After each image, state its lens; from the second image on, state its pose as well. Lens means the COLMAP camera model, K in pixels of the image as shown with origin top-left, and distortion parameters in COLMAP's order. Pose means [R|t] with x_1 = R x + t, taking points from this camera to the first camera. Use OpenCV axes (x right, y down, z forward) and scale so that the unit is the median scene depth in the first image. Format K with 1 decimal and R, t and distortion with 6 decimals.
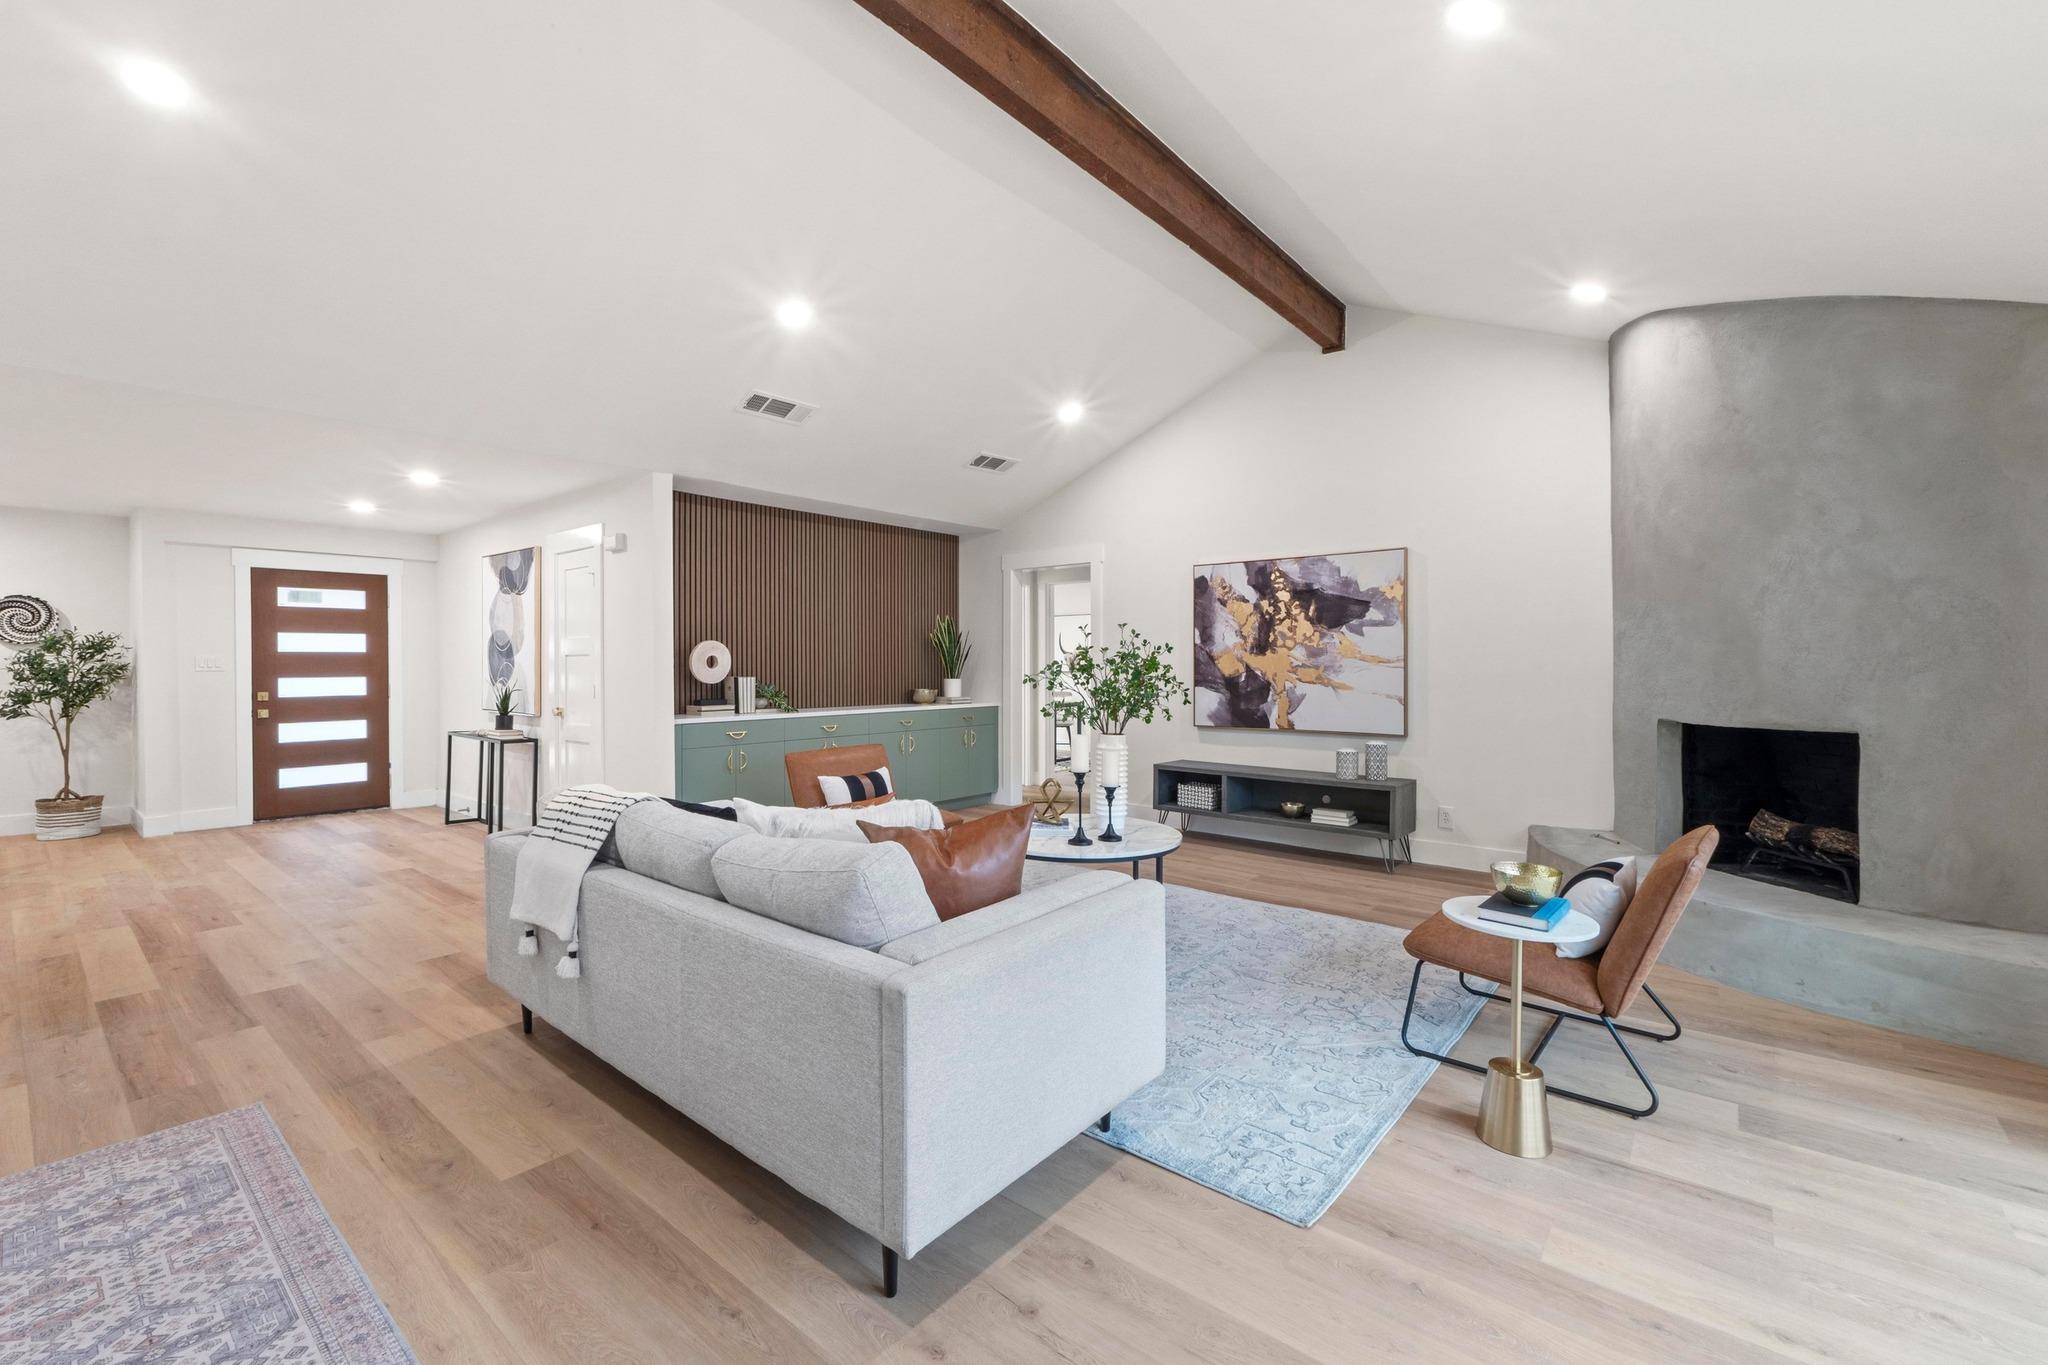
lens RADIAL K [[875.7, 0, 1012.1], [0, 875.7, 656.4], [0, 0, 1]] dist [-0.005171, -0.001220]
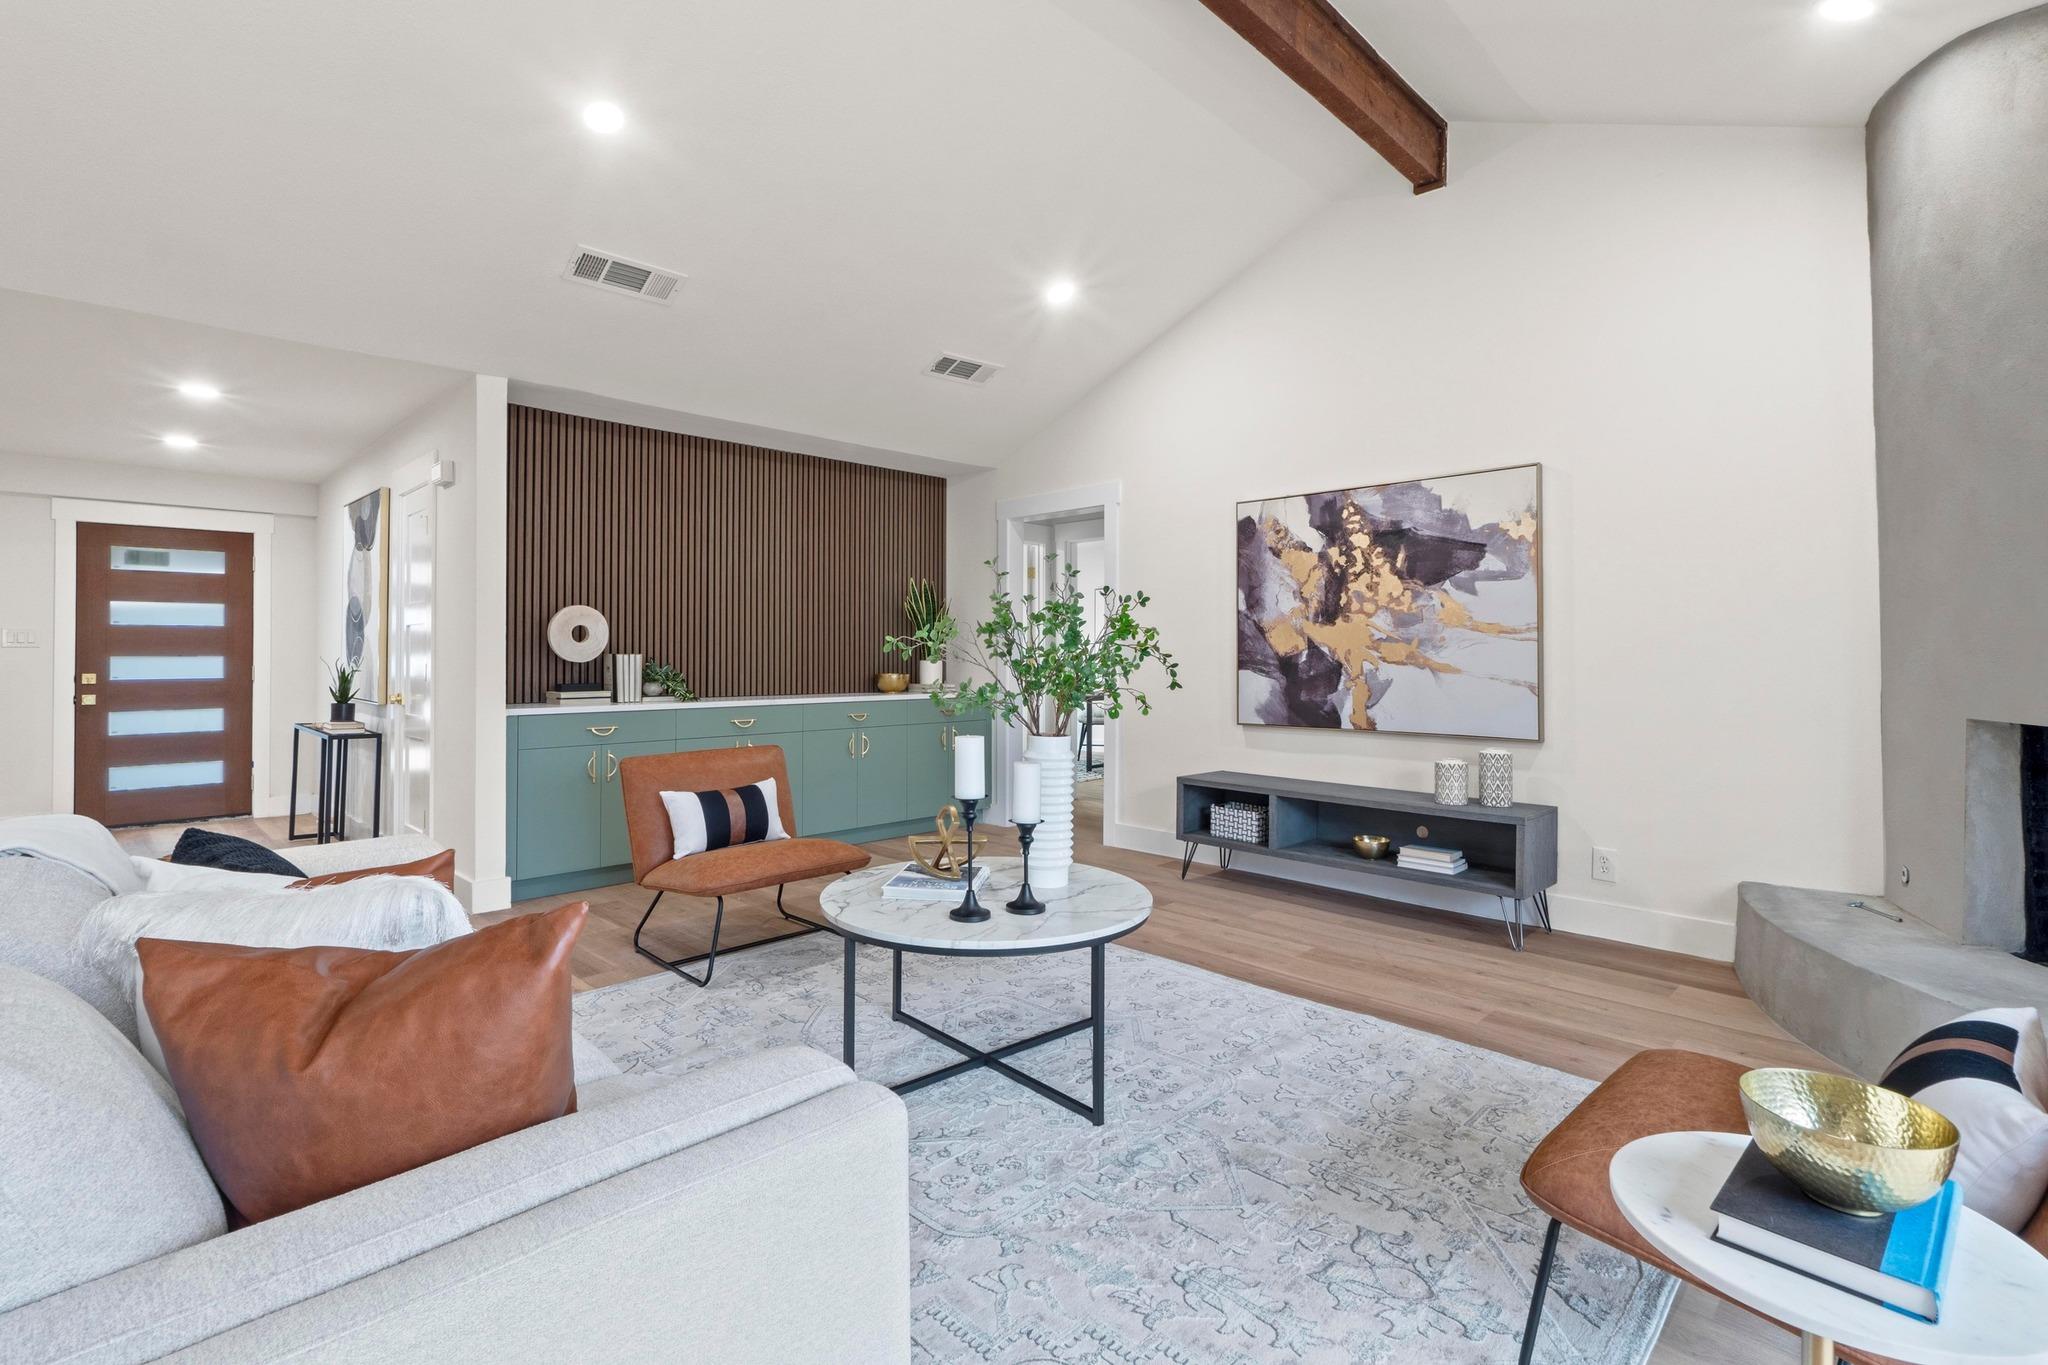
lens RADIAL K [[955.0, 0, 1018.4], [0, 955.0, 635.5], [0, 0, 1]] dist [-0.006571, -0.001500]
pose [[0.996412, 0.000352, -0.084639, 0.100006], [-0.001366, 0.999928, -0.011918, 0.016922], [0.084628, 0.011991, 0.996340, 0.209736]]
